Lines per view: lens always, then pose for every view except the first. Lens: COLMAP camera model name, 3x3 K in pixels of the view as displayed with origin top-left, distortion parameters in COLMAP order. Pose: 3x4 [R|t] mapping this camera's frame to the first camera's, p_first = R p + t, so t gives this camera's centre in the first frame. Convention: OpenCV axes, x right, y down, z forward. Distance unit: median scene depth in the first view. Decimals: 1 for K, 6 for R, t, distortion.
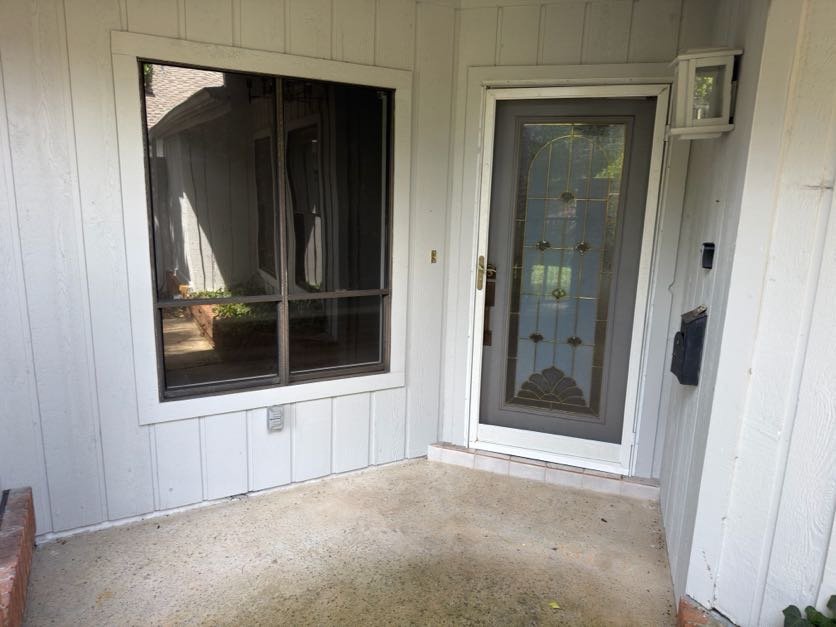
lens RADIAL K [[596.9, 0, 418.0], [0, 596.9, 313.5], [0, 0, 1]] dist [0.003805, -0.000590]
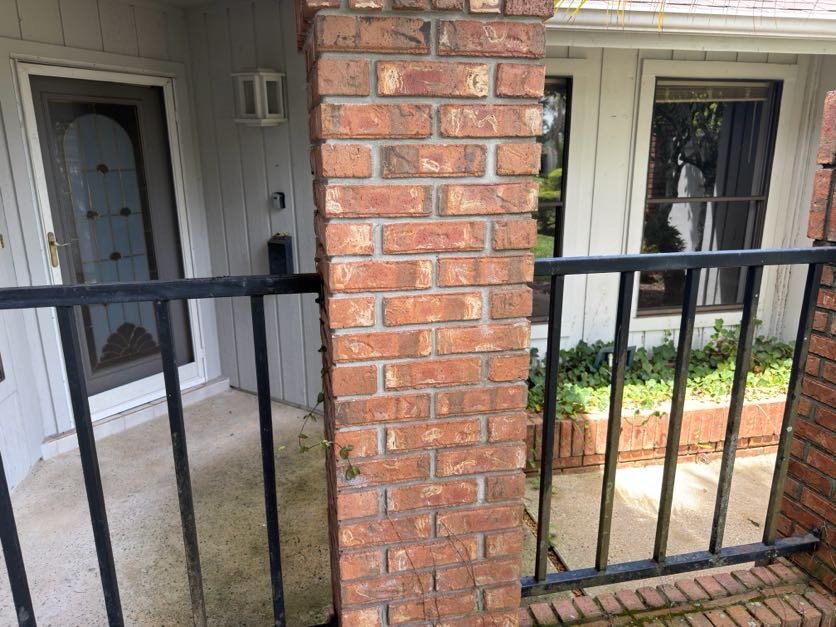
lens RADIAL K [[596.9, 0, 418.0], [0, 596.9, 313.5], [0, 0, 1]] dist [0.003805, -0.000590]
pose [[0.290926, -0.272051, 0.917252, -0.669990], [0.217759, 0.952386, 0.213404, -0.048328], [-0.931635, 0.137655, 0.336315, 0.112158]]
